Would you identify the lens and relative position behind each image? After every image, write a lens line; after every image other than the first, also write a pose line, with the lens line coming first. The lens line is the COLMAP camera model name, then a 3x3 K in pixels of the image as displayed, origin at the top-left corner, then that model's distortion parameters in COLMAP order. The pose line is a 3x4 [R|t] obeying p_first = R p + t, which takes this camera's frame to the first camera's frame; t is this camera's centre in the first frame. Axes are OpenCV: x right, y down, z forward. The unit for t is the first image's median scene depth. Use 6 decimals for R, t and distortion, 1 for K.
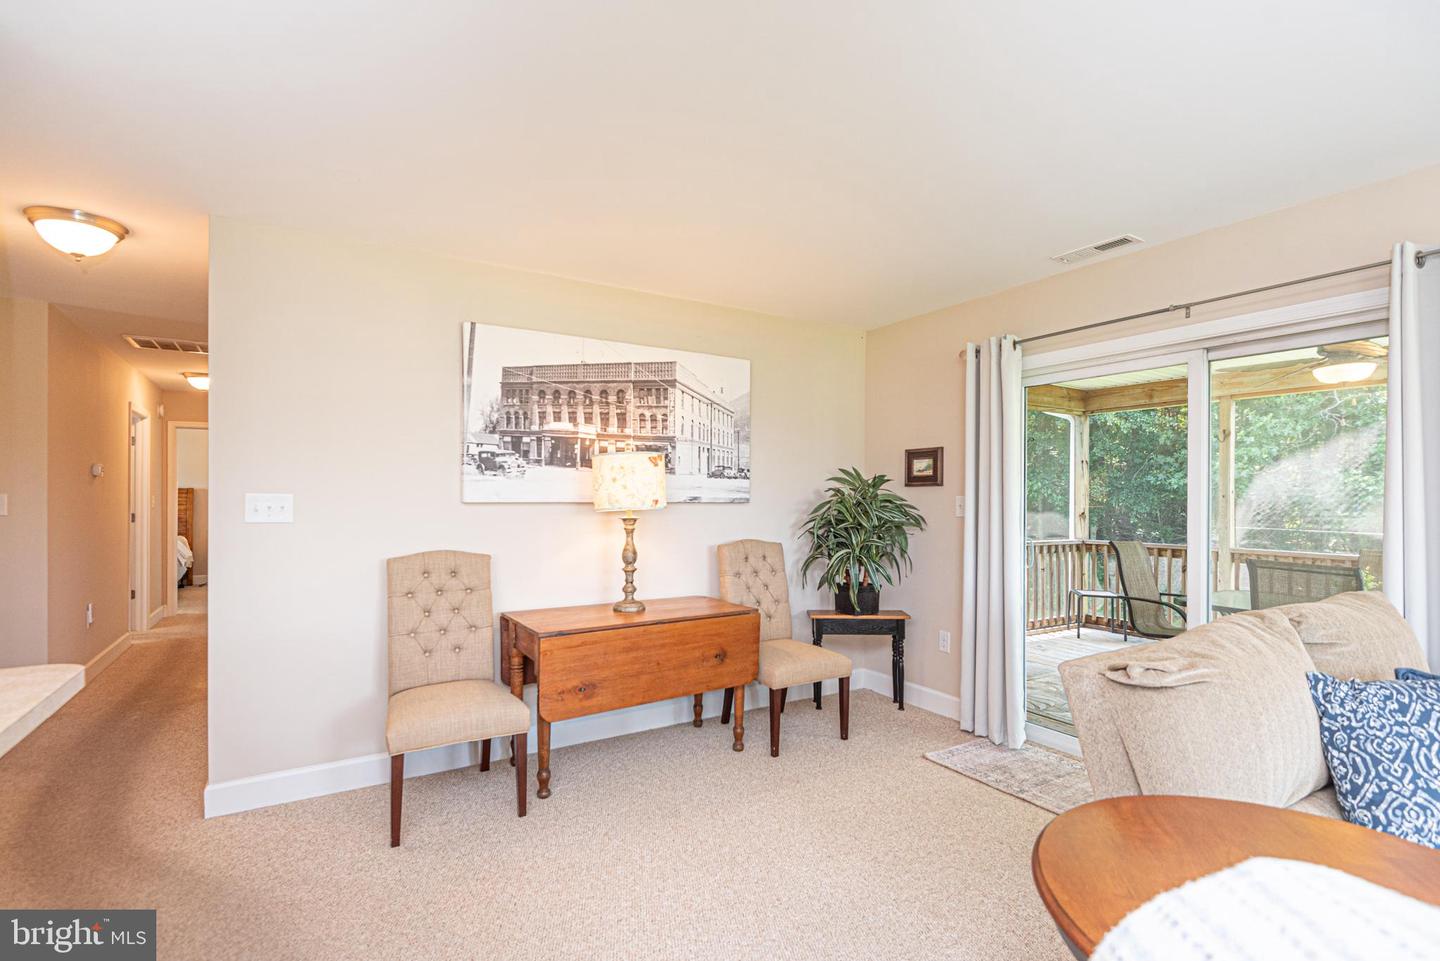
lens RADIAL K [[685.5, 0, 728.9], [0, 685.5, 494.7], [0, 0, 1]] dist [0.034246, -0.020095]
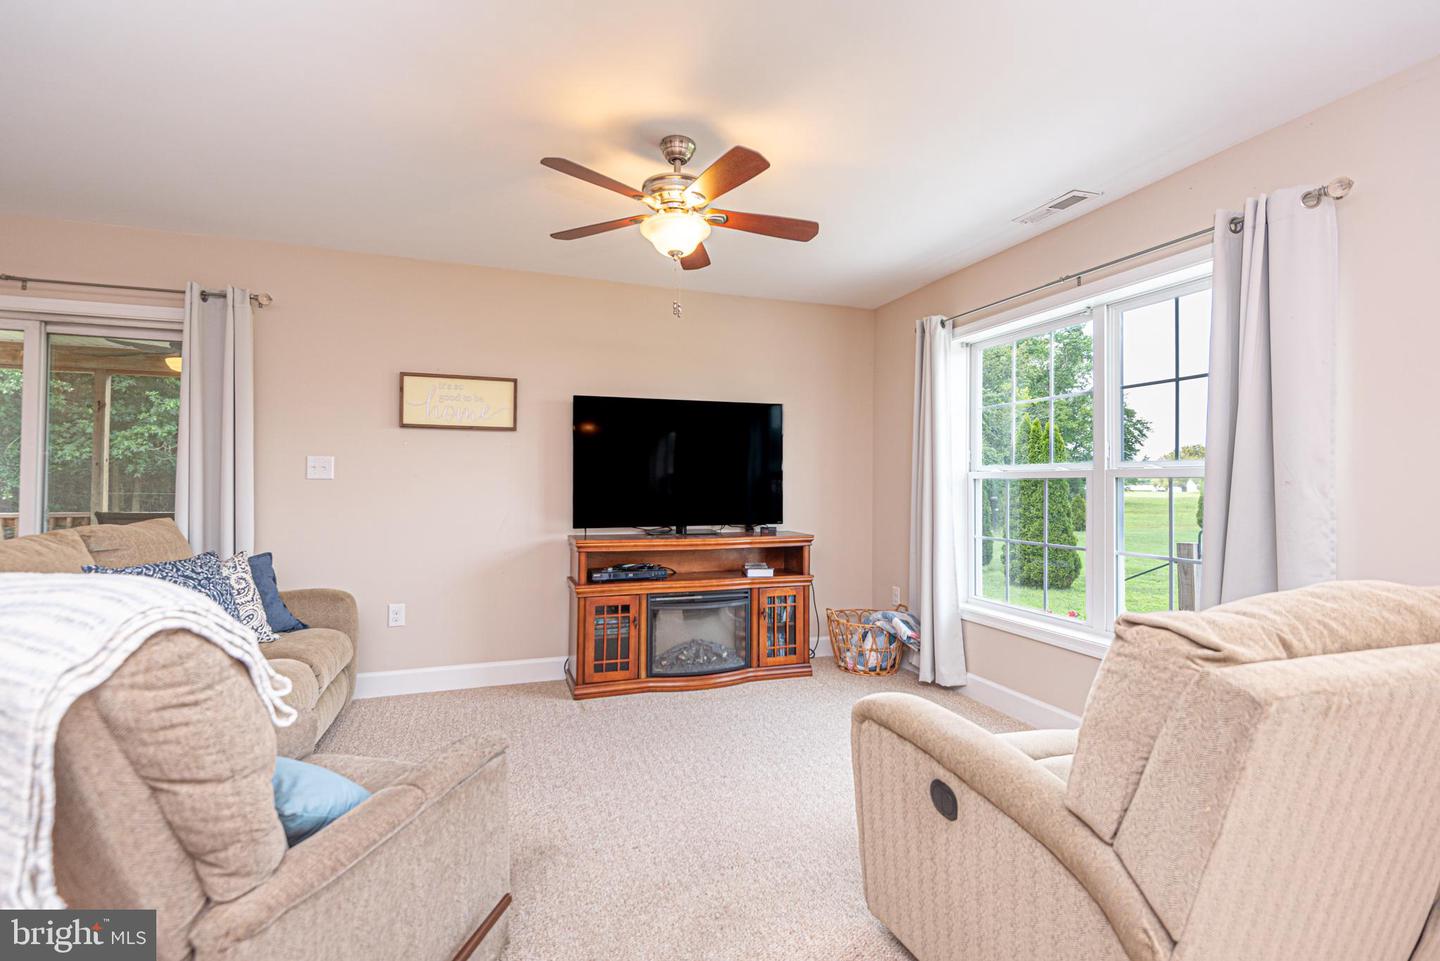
lens RADIAL K [[649.2, 0, 722.6], [0, 649.2, 470.1], [0, 0, 1]] dist [0.016696, -0.000999]
pose [[0.223317, 0.013748, 0.974649, -0.085691], [-0.007044, 0.999897, -0.012491, 0.029498], [-0.974720, -0.004076, 0.223391, -0.256605]]
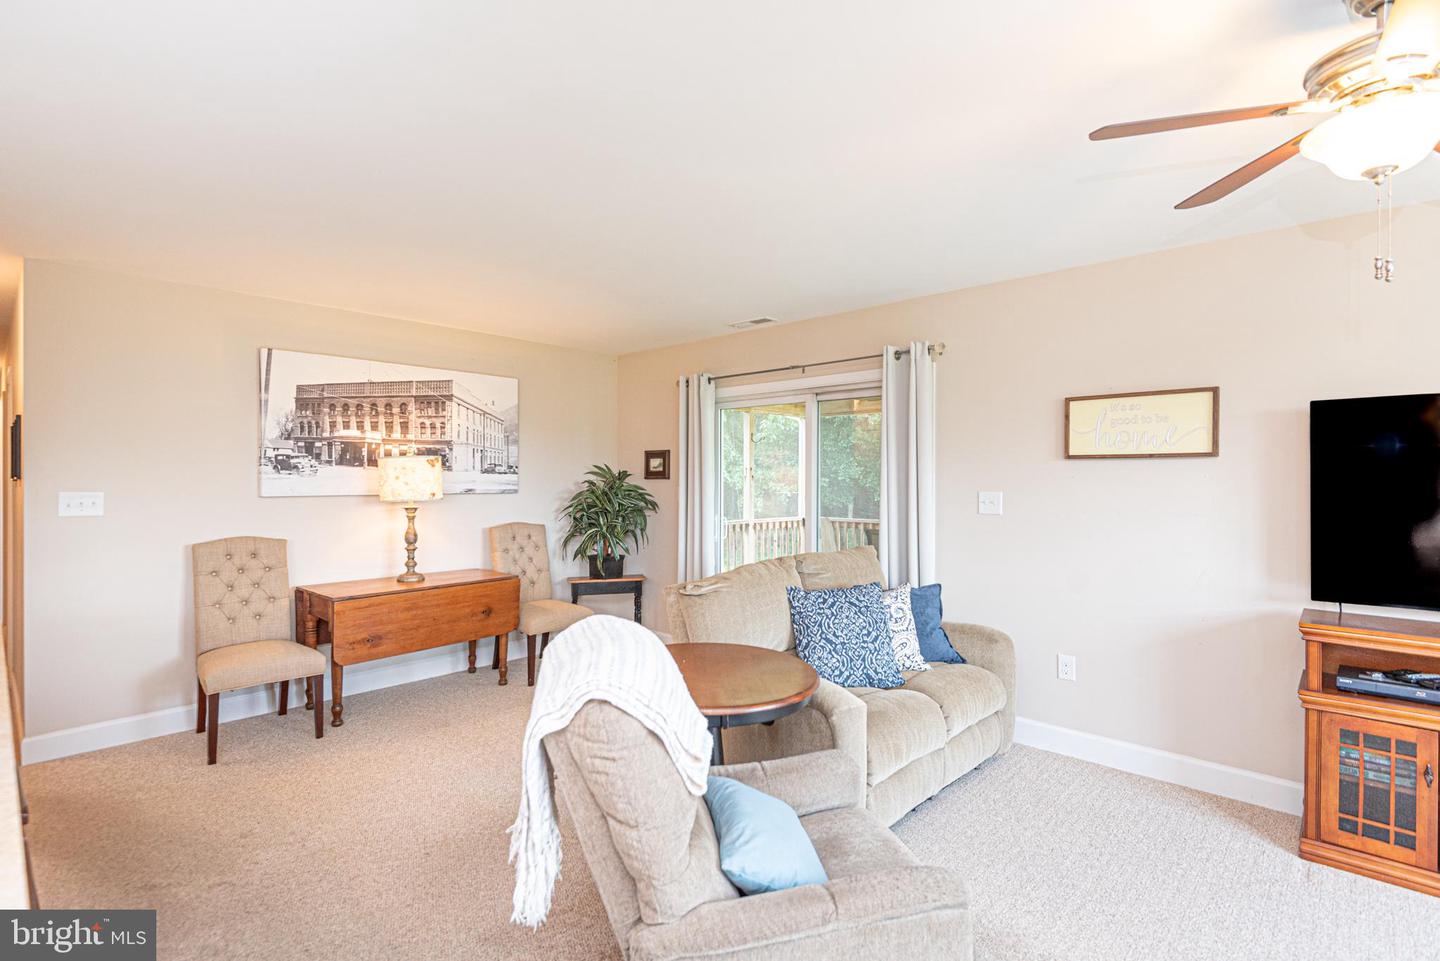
lens RADIAL K [[690.0, 0, 724.1], [0, 690.0, 478.7], [0, 0, 1]] dist [0.031837, -0.019557]
pose [[0.965509, -0.002604, 0.260358, 0.072528], [0.001107, 0.999982, 0.005894, -0.023610], [-0.260368, -0.005402, 0.965494, -0.350033]]
